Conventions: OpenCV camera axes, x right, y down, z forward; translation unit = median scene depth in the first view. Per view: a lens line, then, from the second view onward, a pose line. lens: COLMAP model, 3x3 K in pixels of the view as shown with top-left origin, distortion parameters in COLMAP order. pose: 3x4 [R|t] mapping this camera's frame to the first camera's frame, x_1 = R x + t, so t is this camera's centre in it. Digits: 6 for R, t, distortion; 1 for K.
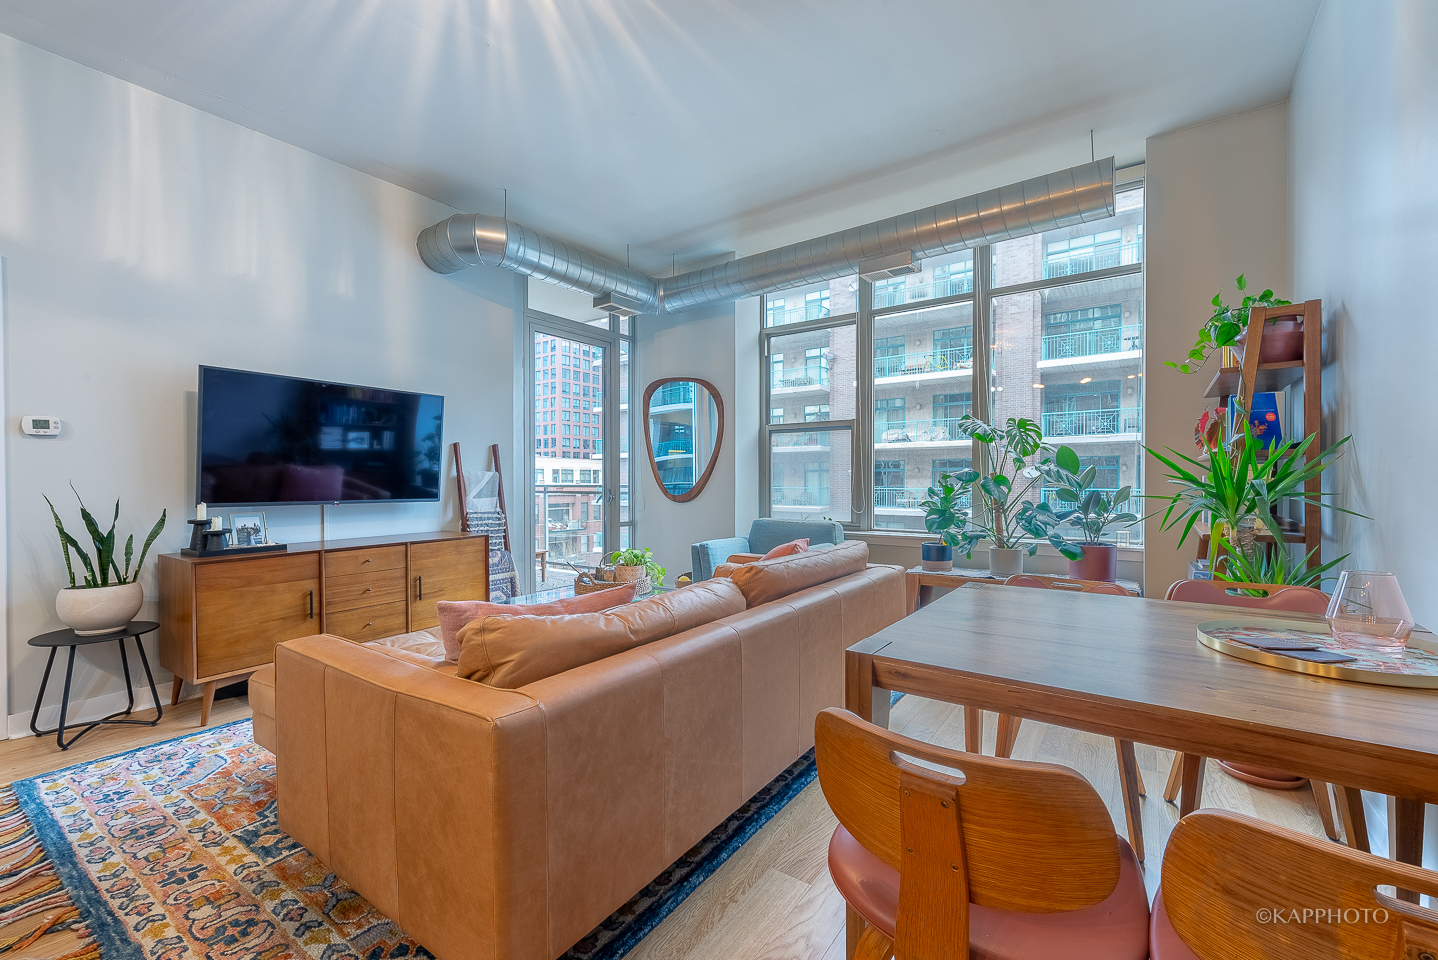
lens RADIAL K [[586.5, 0, 712.1], [0, 586.5, 487.6], [0, 0, 1]] dist [0.021068, -0.007535]
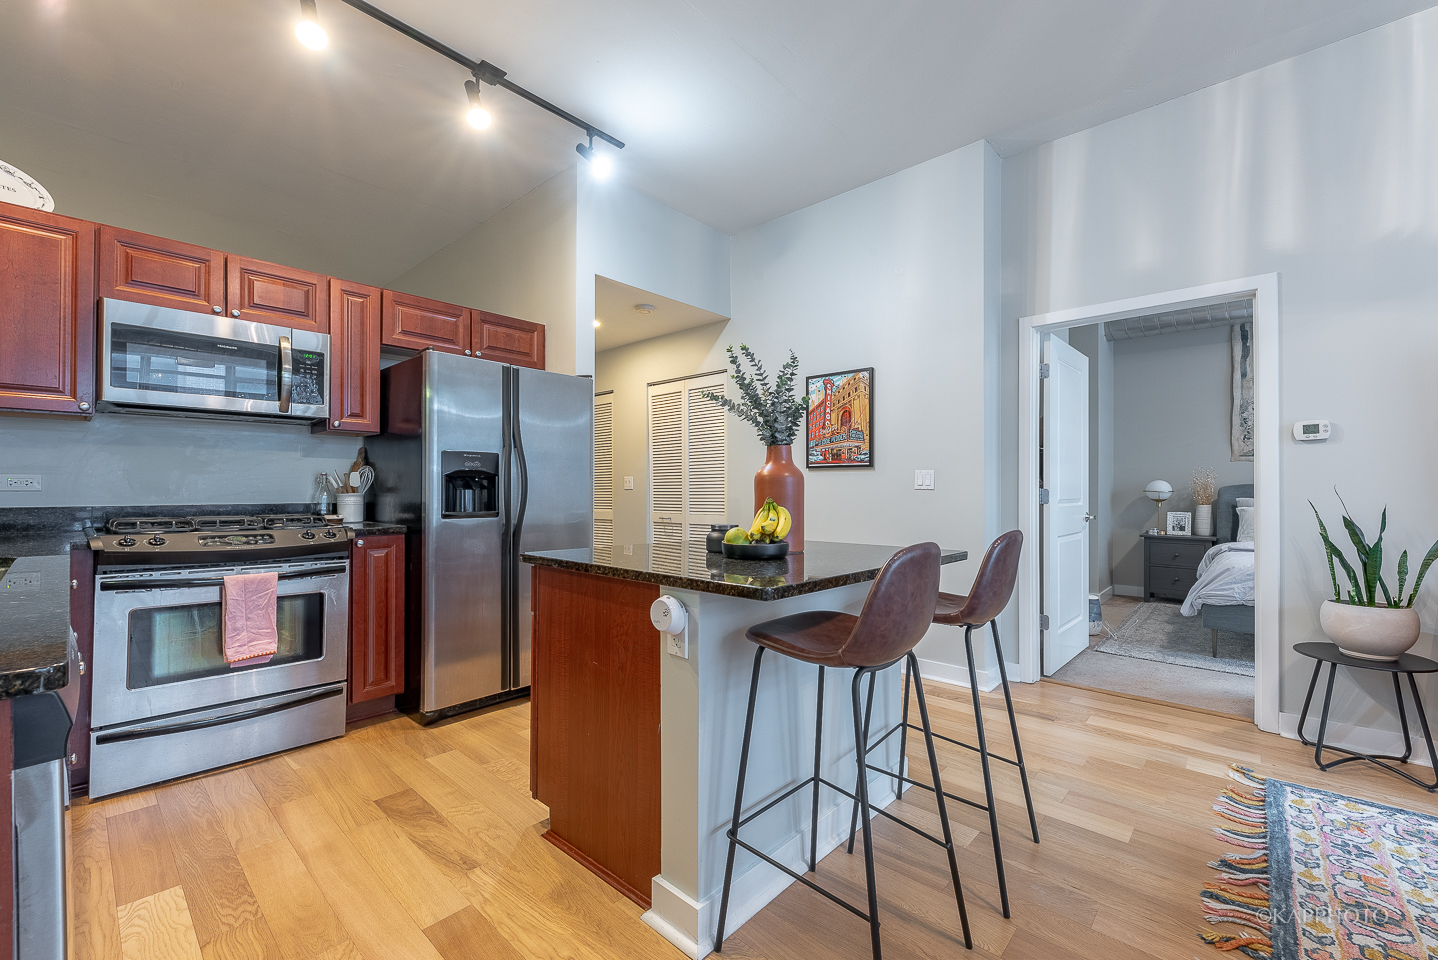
lens RADIAL K [[598.2, 0, 703.8], [0, 598.2, 484.2], [0, 0, 1]] dist [-0.004360, -0.001075]
pose [[-0.131285, -0.004421, -0.991335, -0.013432], [-0.012740, 0.999915, -0.002772, 0.000302], [0.991263, 0.012265, -0.131330, 0.100656]]
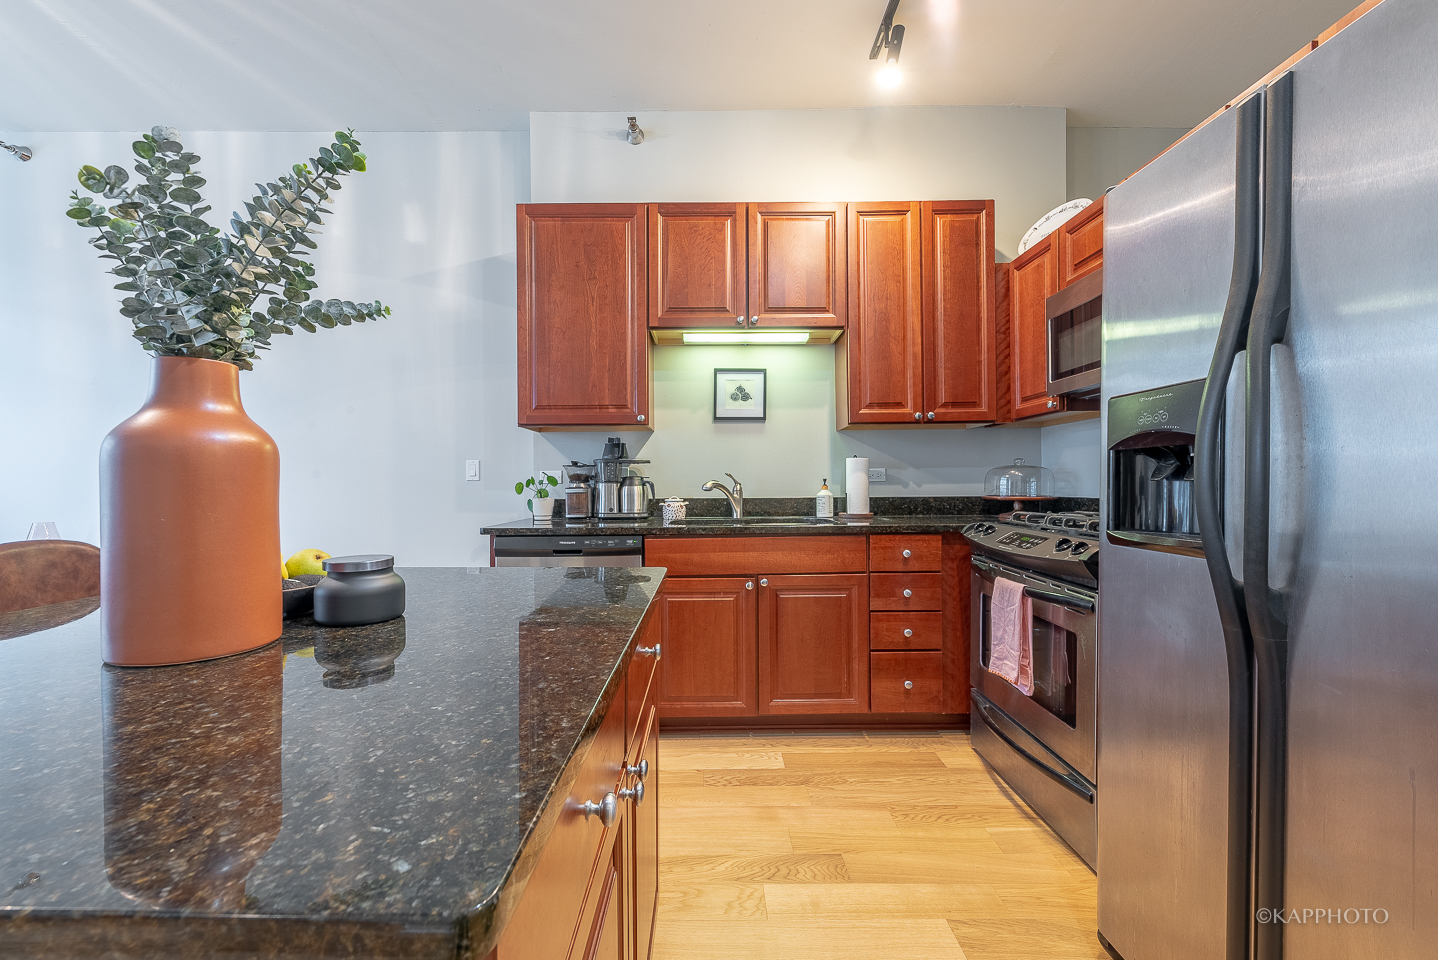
lens RADIAL K [[572.0, 0, 680.5], [0, 572.0, 484.4], [0, 0, 1]] dist [0.001704, -0.000133]
pose [[-0.572734, 0.003749, 0.819732, -0.817284], [0.013391, 0.999899, 0.004783, 0.006233], [-0.819632, 0.013717, -0.572727, 0.082119]]
